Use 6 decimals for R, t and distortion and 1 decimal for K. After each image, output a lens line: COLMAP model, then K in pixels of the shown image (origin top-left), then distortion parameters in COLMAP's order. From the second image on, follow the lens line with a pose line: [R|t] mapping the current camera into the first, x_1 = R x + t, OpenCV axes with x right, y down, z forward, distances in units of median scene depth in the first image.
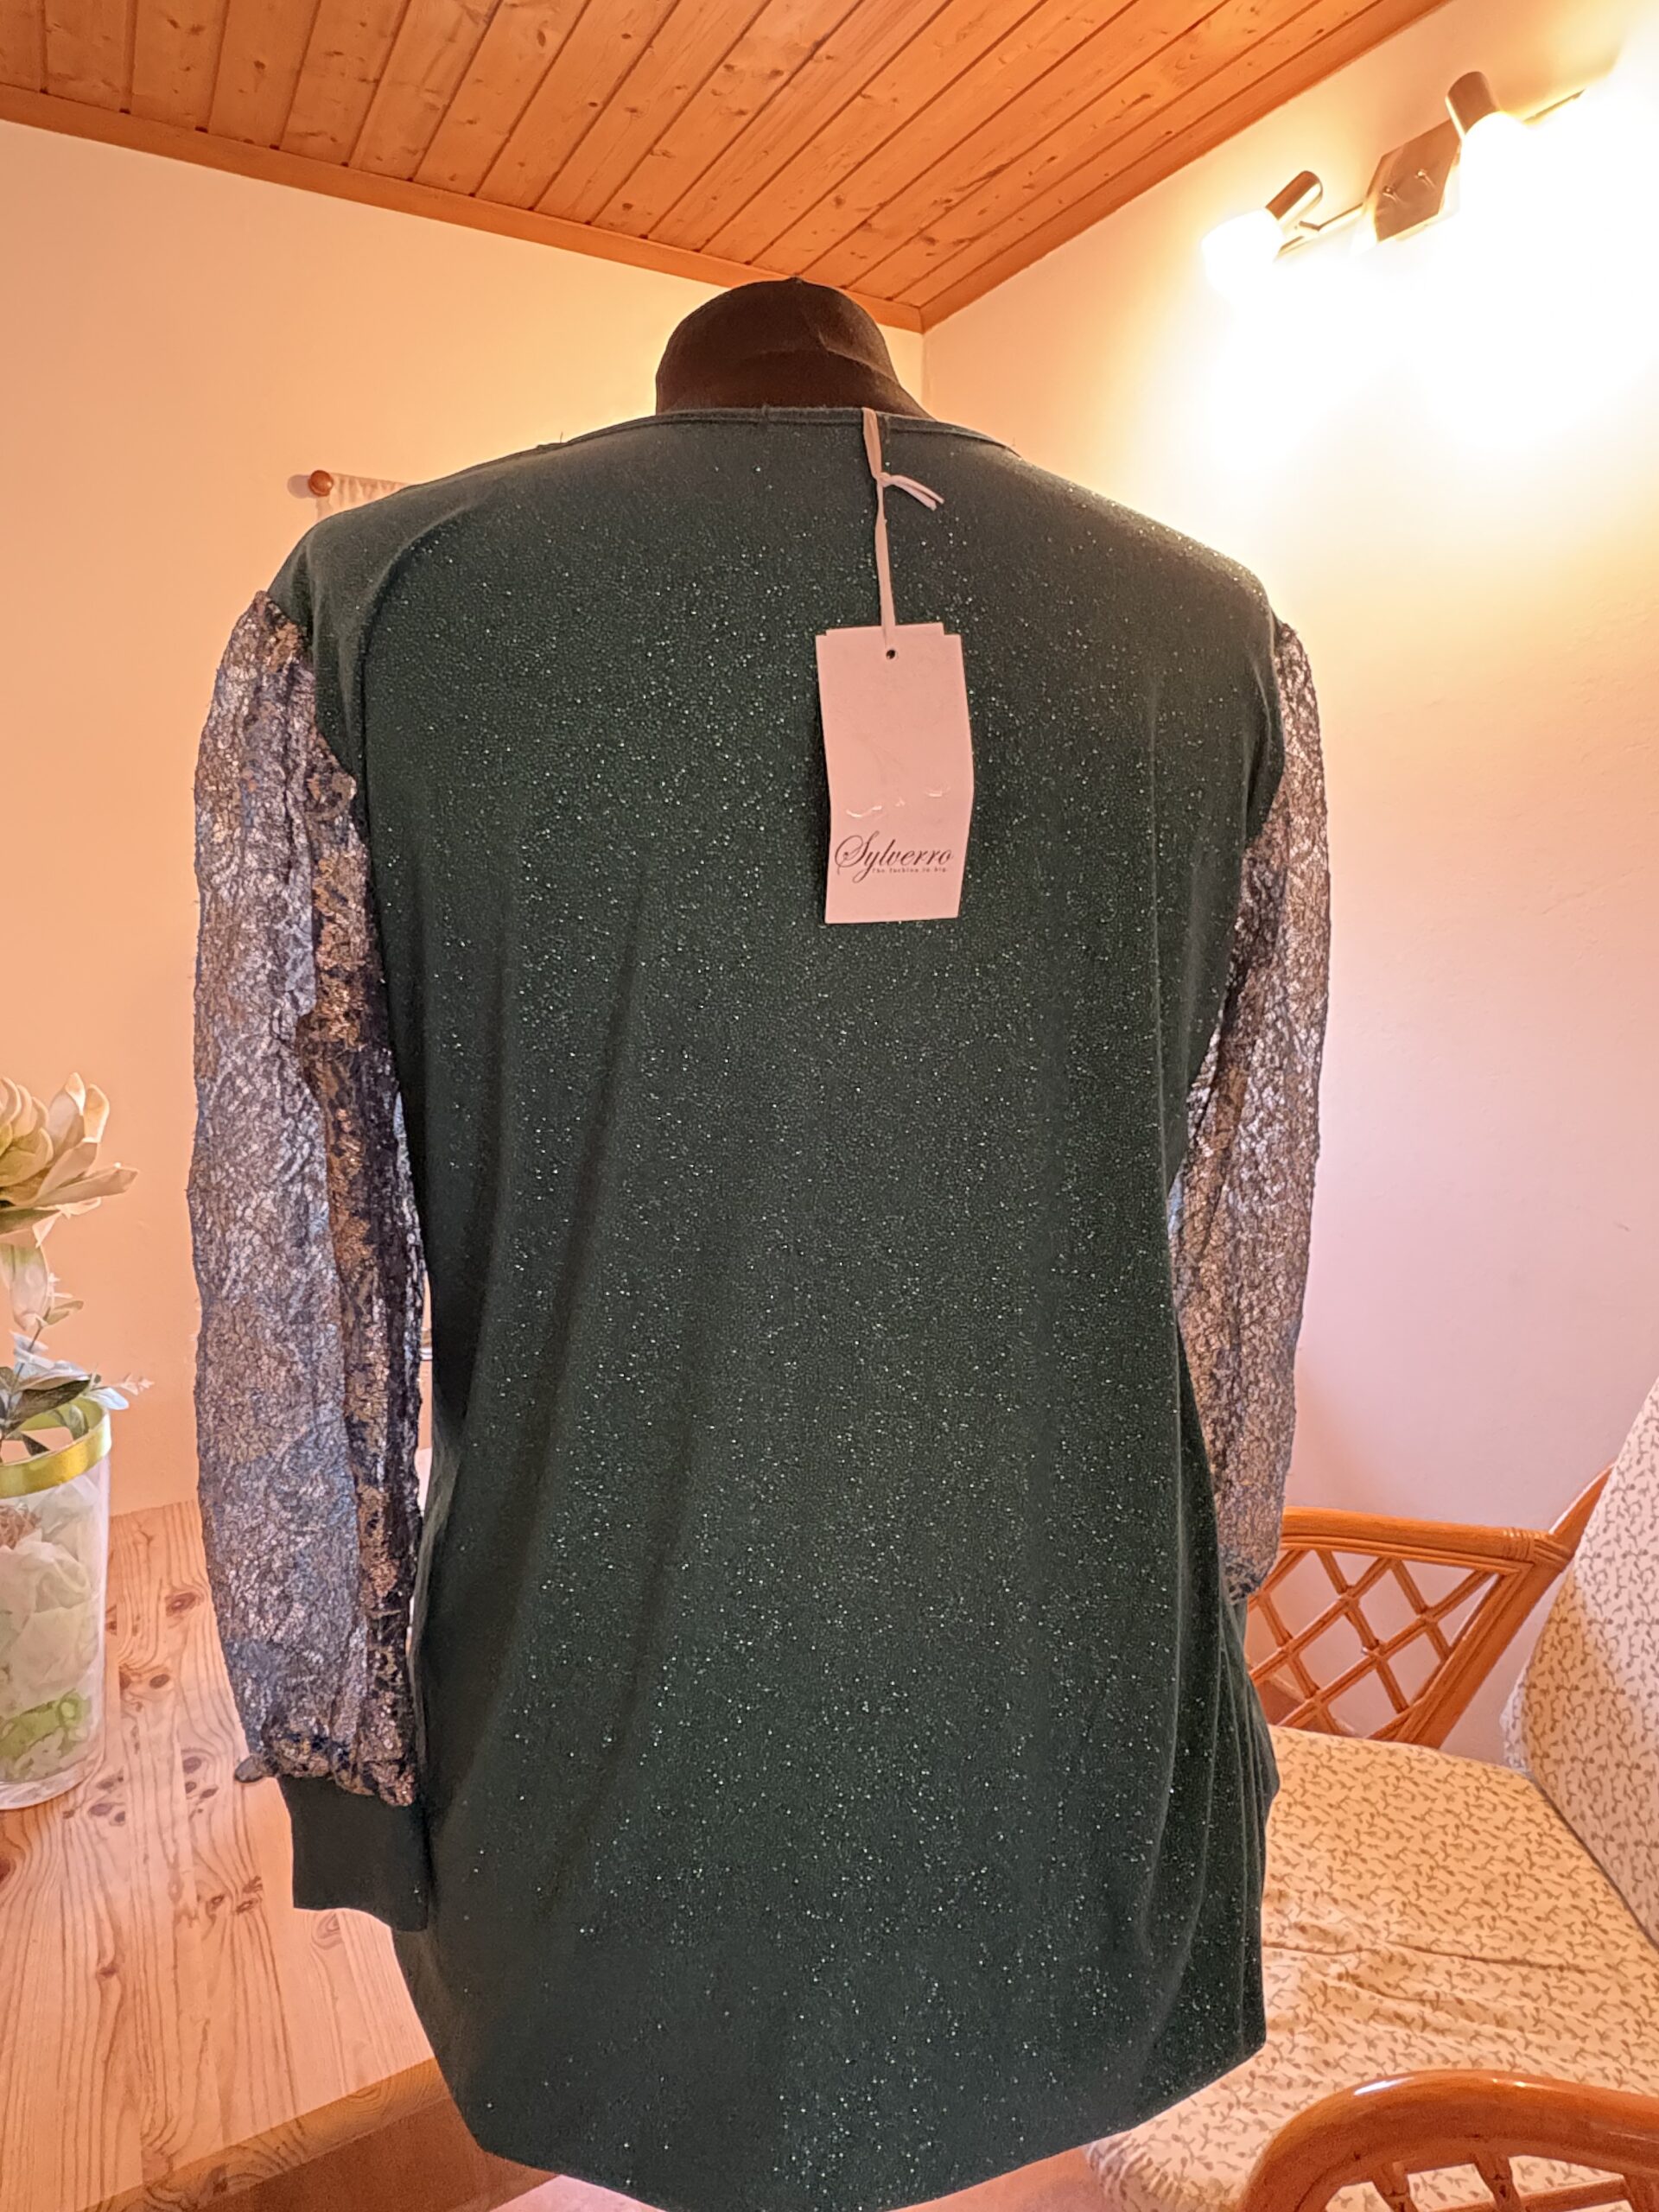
lens RADIAL K [[1312.1, 0, 832.8], [0, 1312.1, 1084.9], [0, 0, 1]] dist [0.005894, -0.005248]
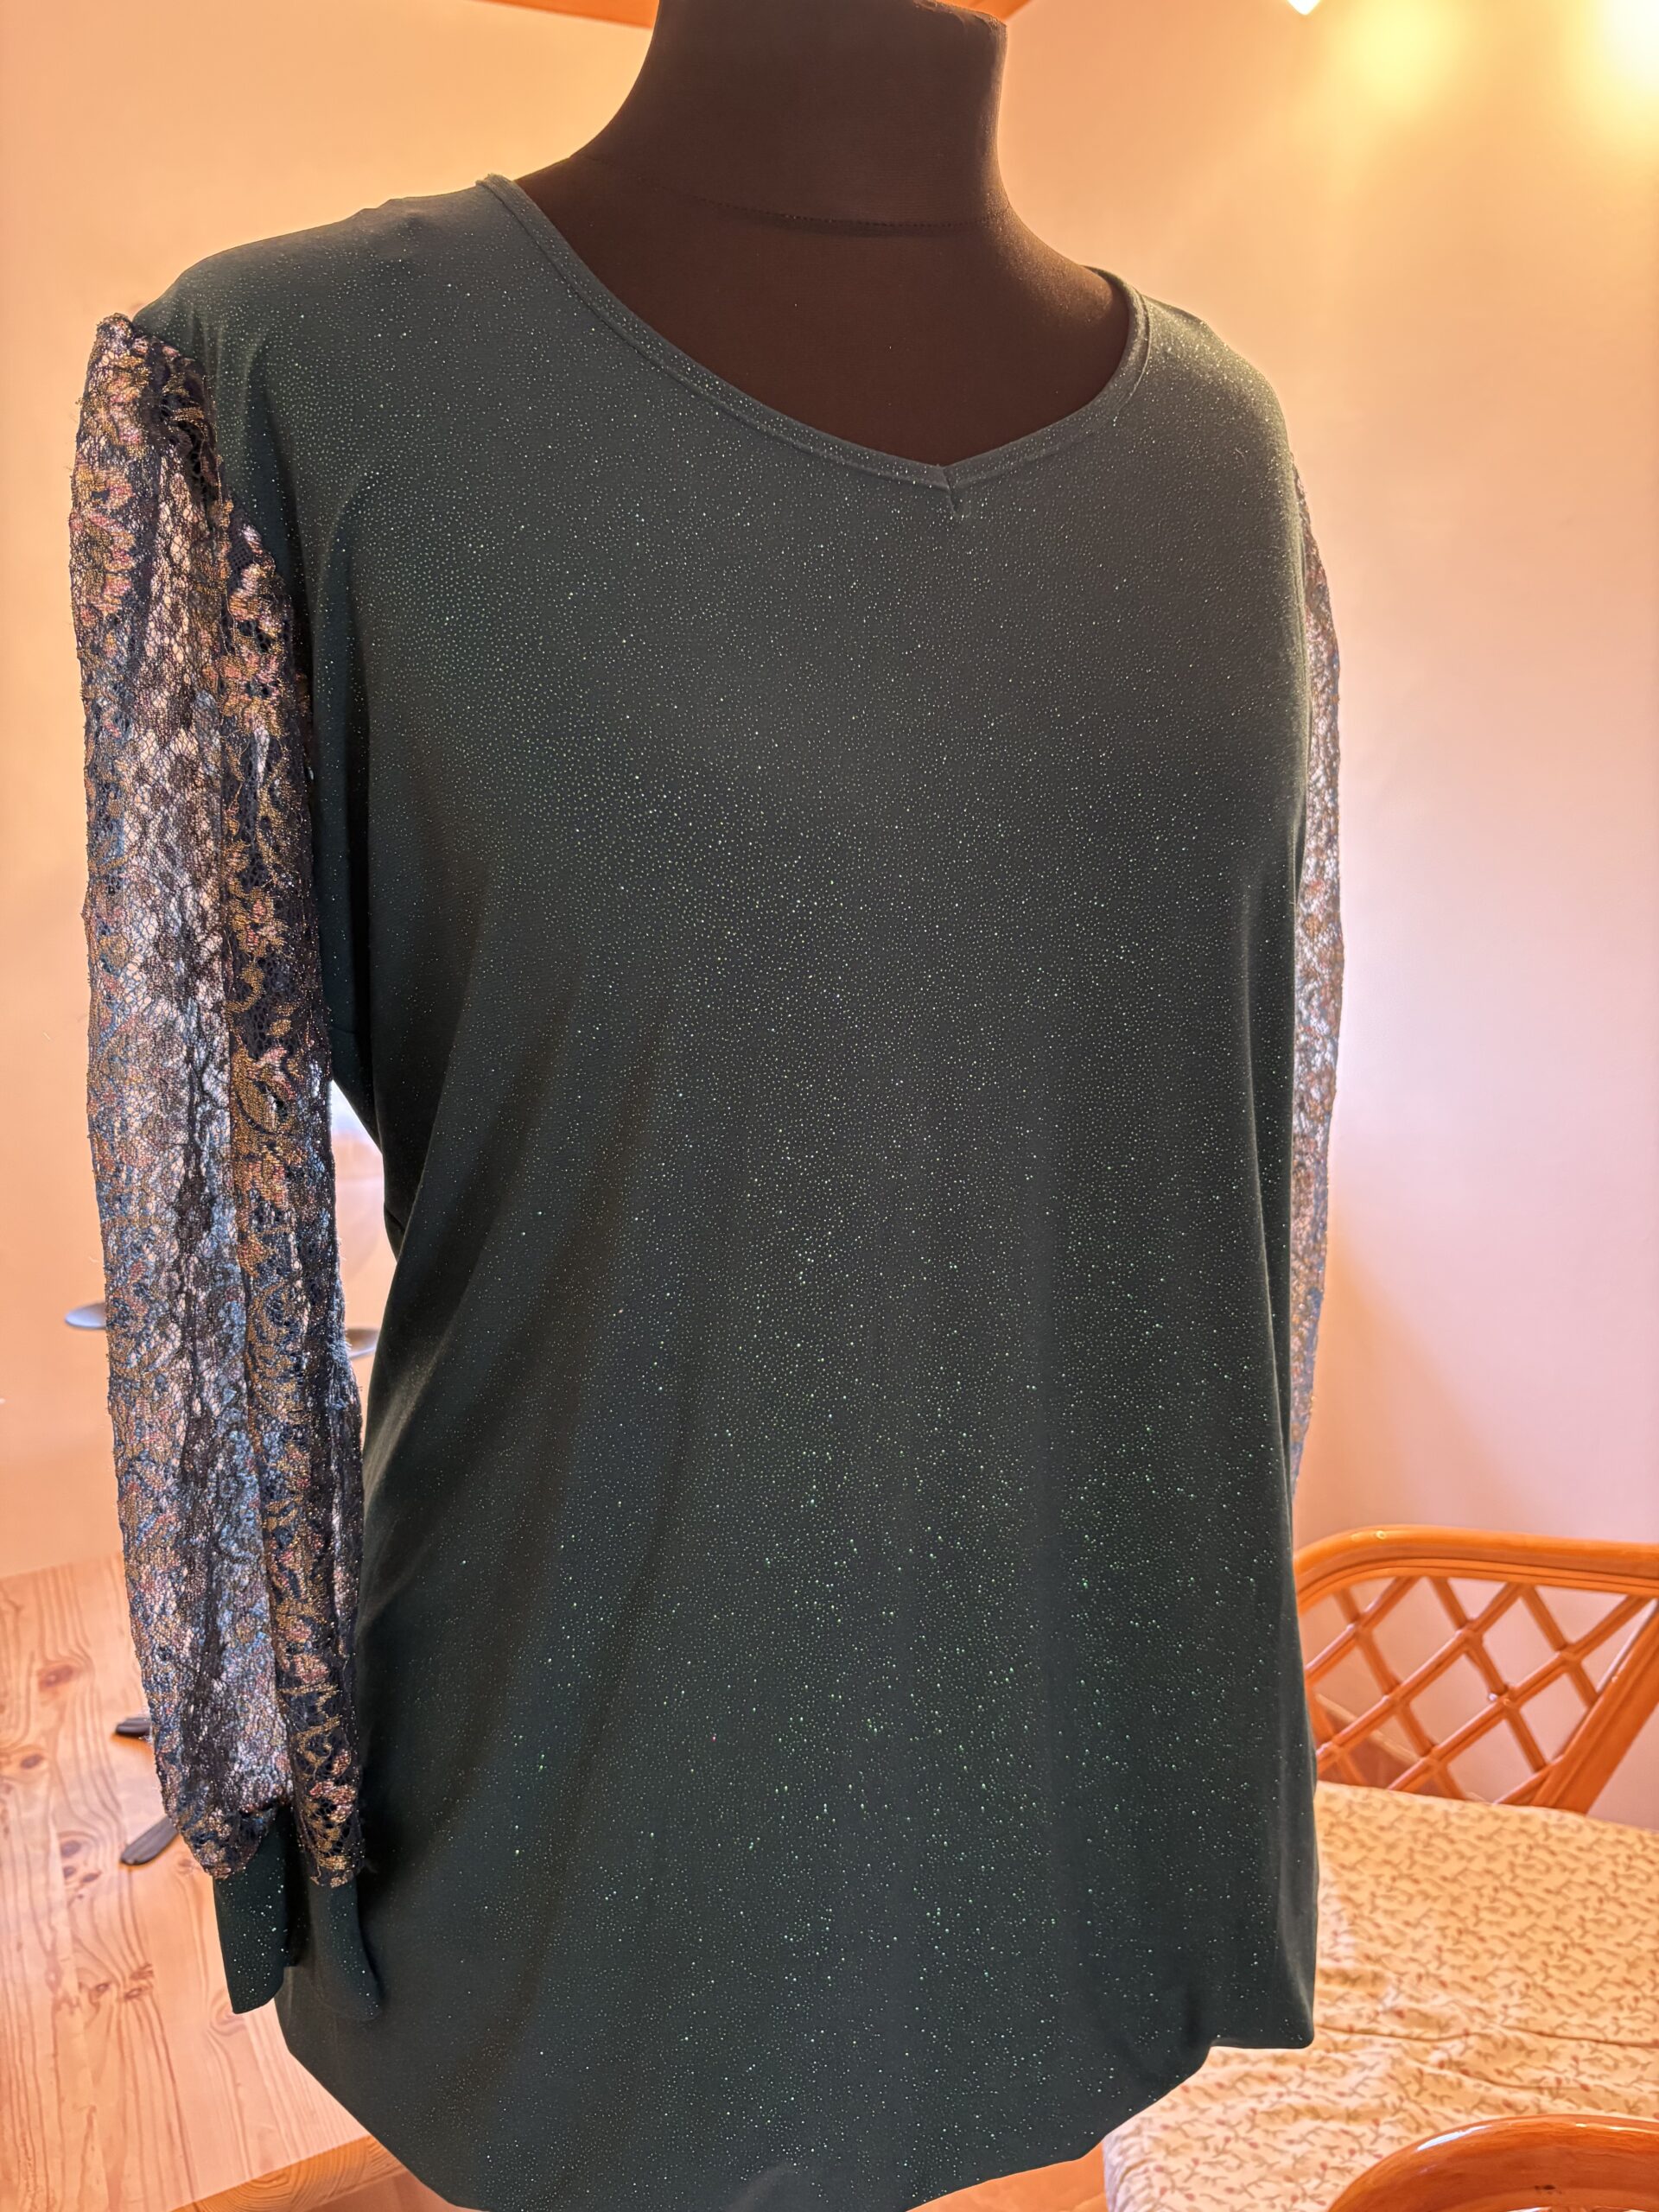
lens RADIAL K [[1693.8, 0, 840.9], [0, 1693.8, 1126.0], [0, 0, 1]] dist [0.049920, -0.066172]
pose [[0.998819, -0.035939, -0.032683, 0.059372], [0.036788, 0.998991, 0.025761, 0.041435], [0.031724, -0.026933, 0.999134, -0.070565]]
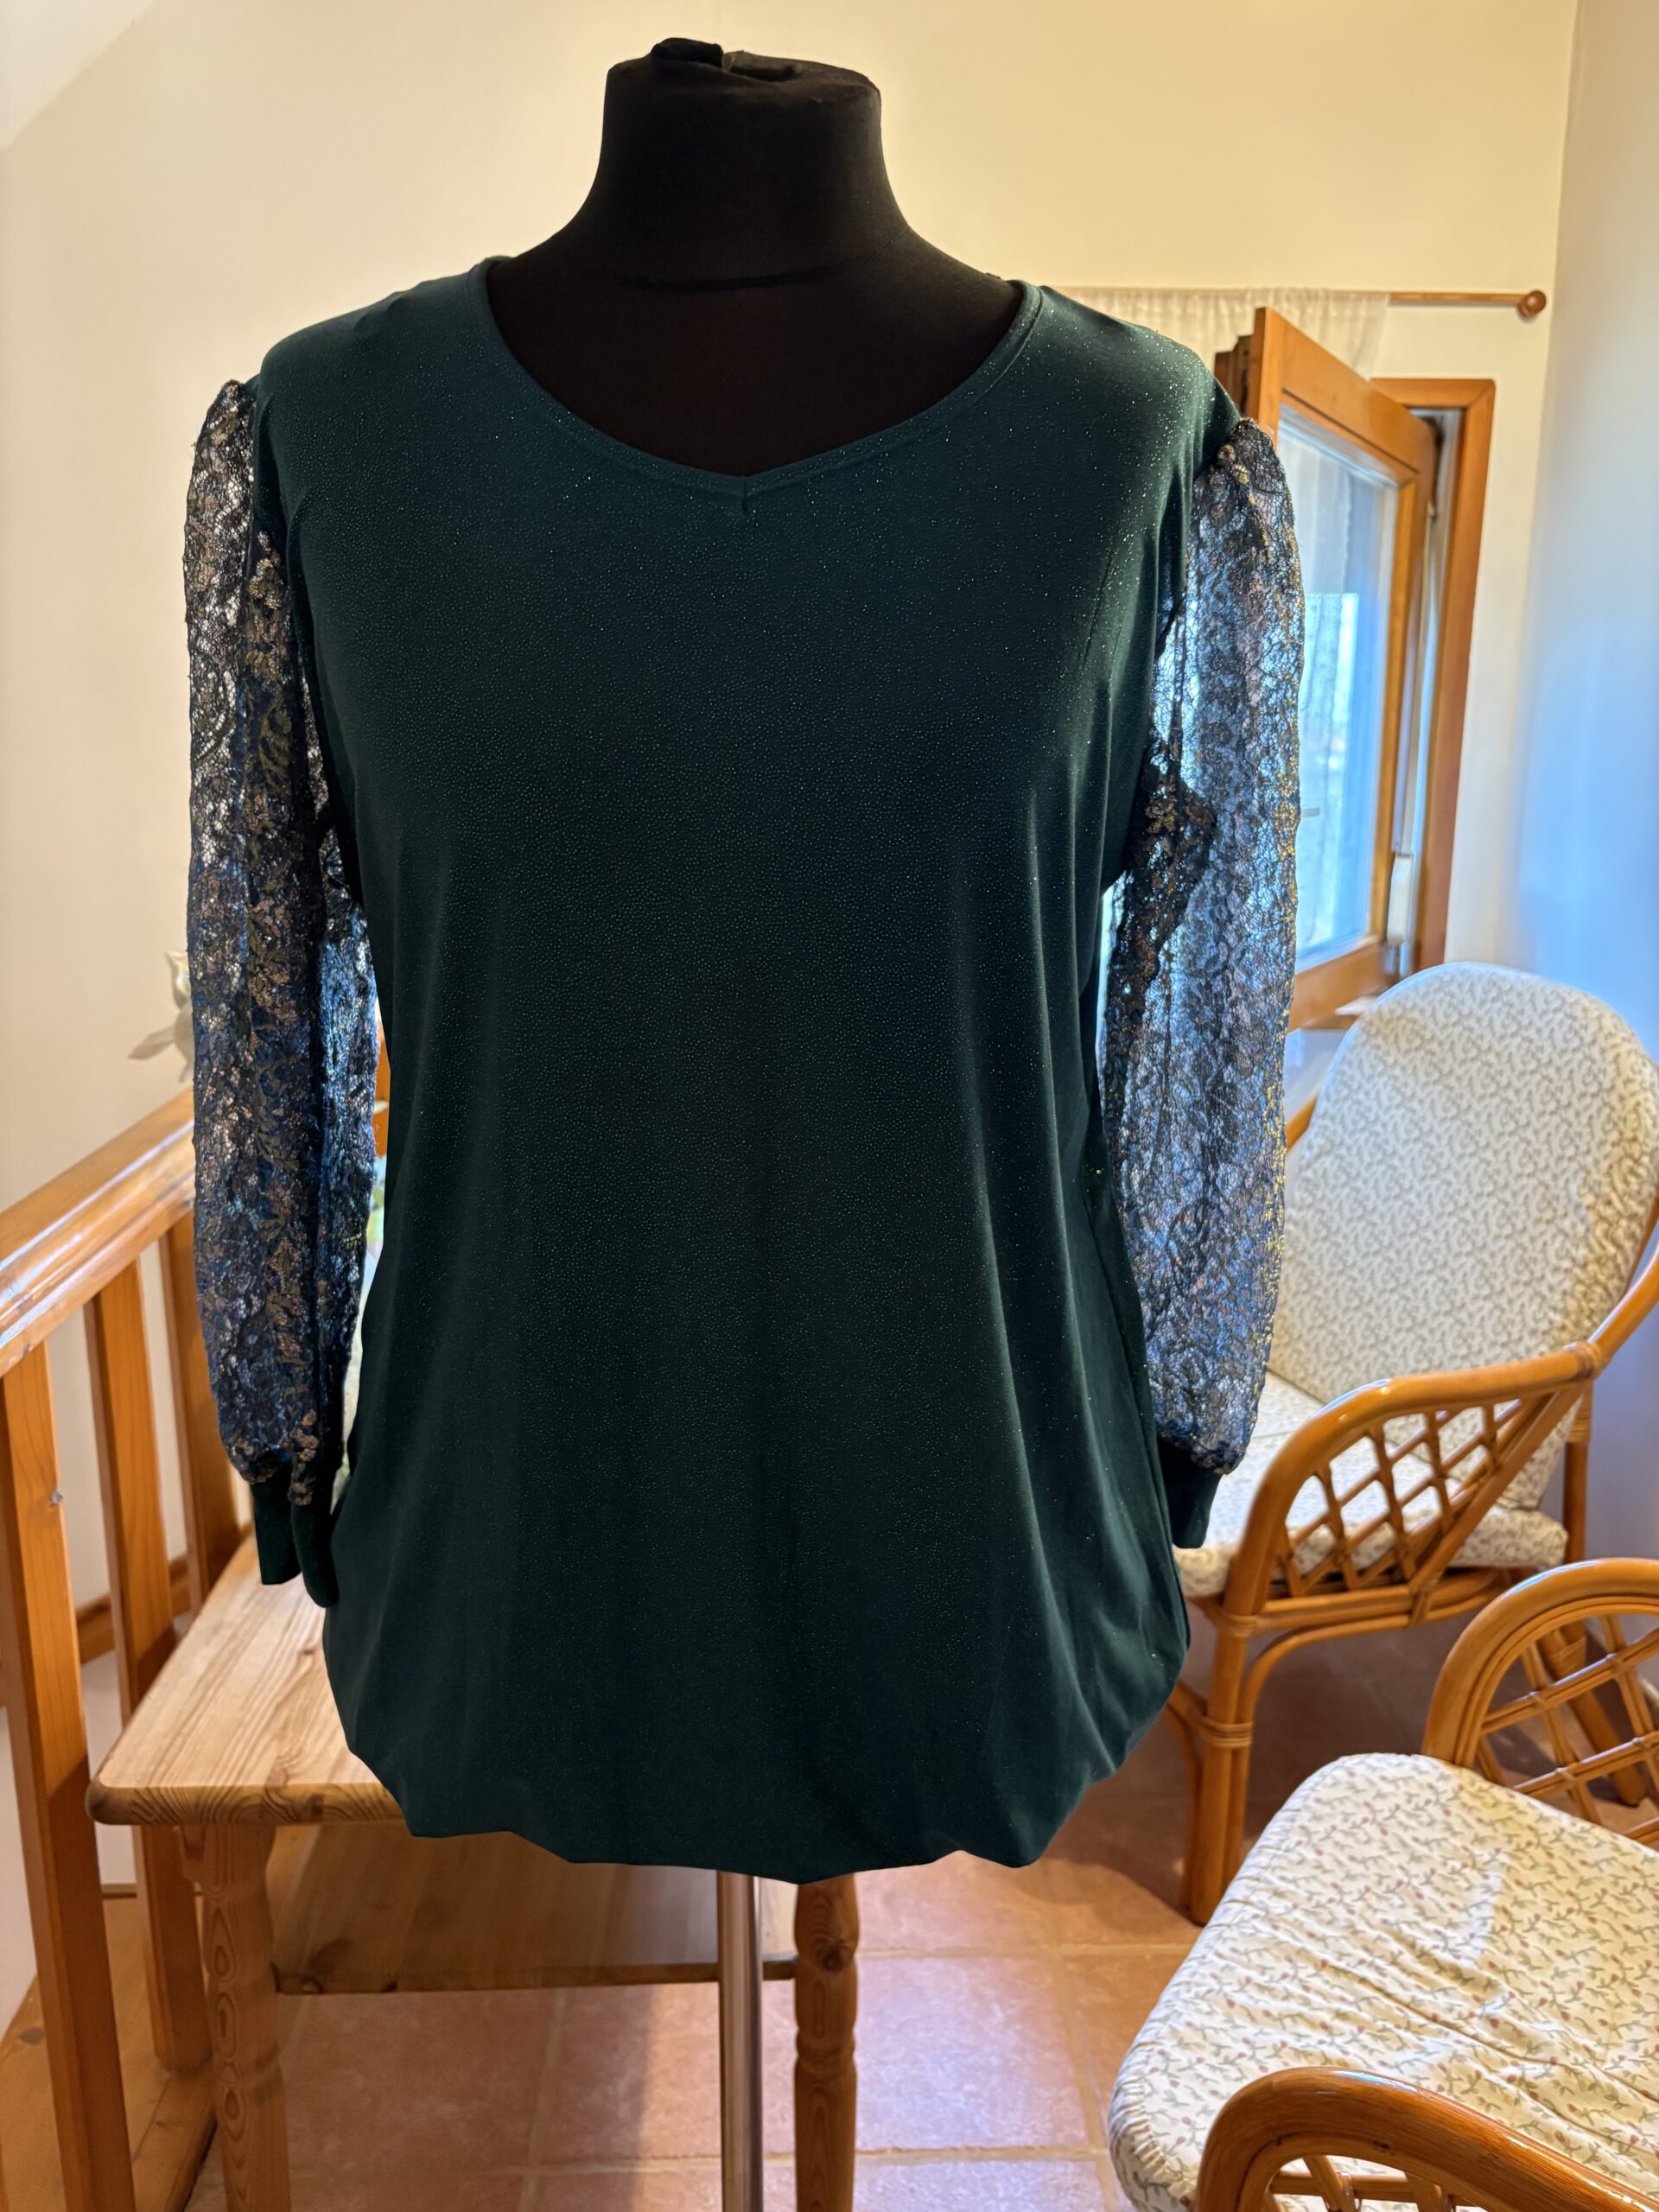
lens RADIAL K [[1693.8, 0, 832.4], [0, 1693.8, 1128.8], [0, 0, 1]] dist [0.049920, -0.066172]
pose [[0.889220, 0.108750, -0.444366, 0.391243], [-0.083246, 0.993582, 0.076577, 0.045754], [0.449842, -0.031102, 0.892566, -0.105587]]
